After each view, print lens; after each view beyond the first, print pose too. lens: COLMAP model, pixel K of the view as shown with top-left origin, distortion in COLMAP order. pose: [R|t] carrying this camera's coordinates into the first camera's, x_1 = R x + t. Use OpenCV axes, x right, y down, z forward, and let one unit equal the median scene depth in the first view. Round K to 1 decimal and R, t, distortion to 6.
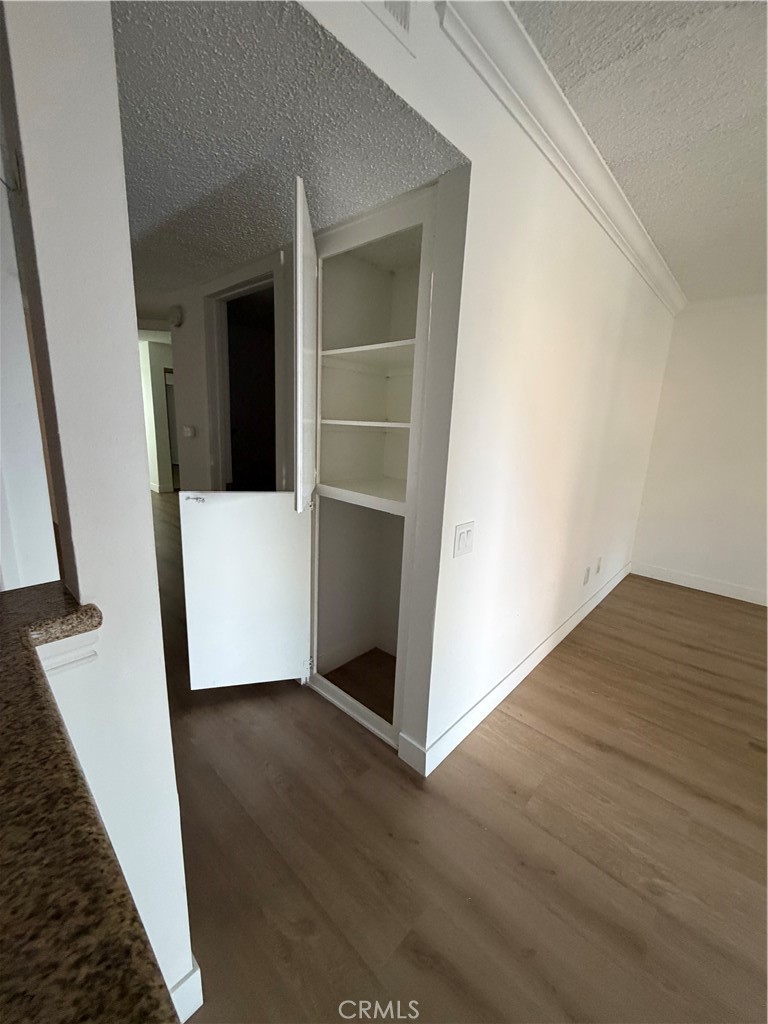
lens RADIAL K [[409.2, 0, 384.9], [0, 409.2, 509.0], [0, 0, 1]] dist [0.000274, 0.000282]
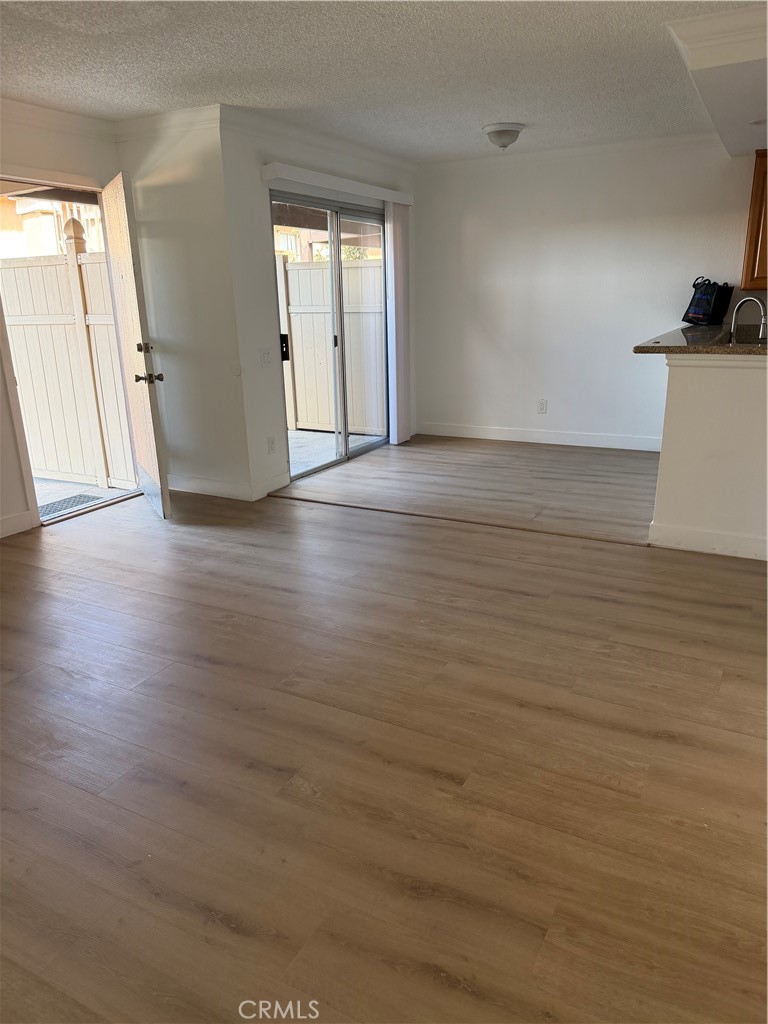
lens RADIAL K [[709.0, 0, 381.5], [0, 709.0, 510.0], [0, 0, 1]] dist [0.045826, -0.001472]
pose [[-0.970532, 0.051507, -0.235404, 1.237638], [-0.067895, 0.878864, 0.472217, -0.308846], [0.231211, 0.474285, -0.849468, 1.690337]]
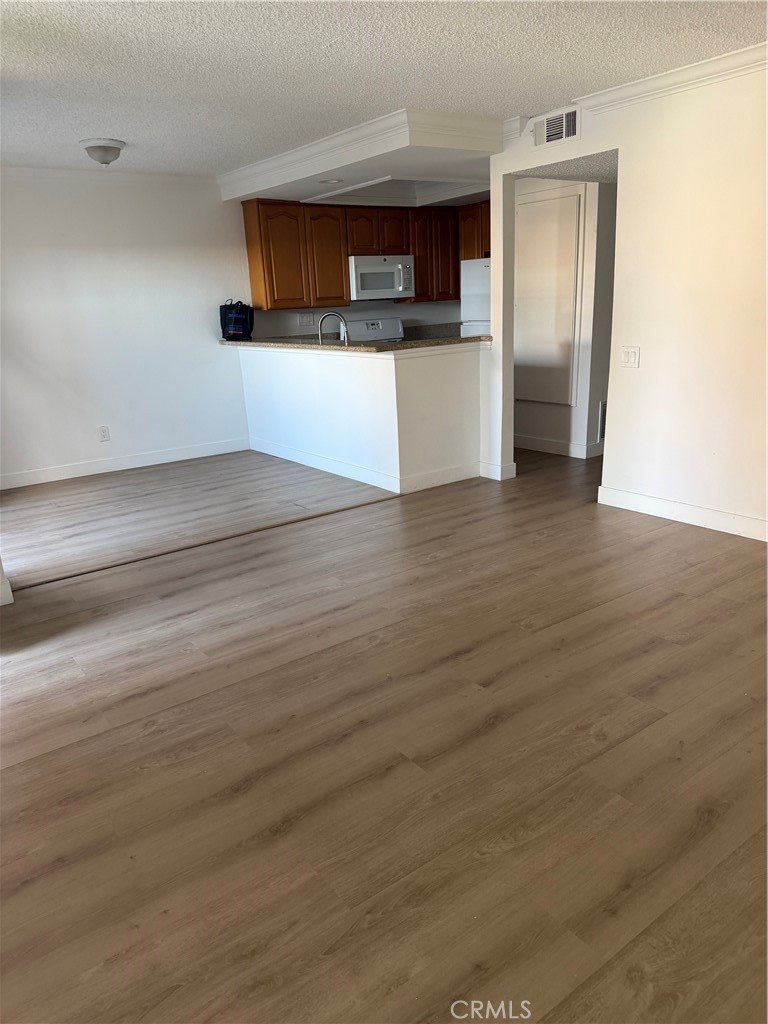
lens RADIAL K [[709.0, 0, 381.5], [0, 709.0, 510.0], [0, 0, 1]] dist [0.045826, -0.001472]
pose [[-0.193356, 0.246562, -0.949642, 2.640045], [-0.173463, 0.944070, 0.280434, 0.007735], [0.965673, 0.218951, -0.139772, 0.477294]]
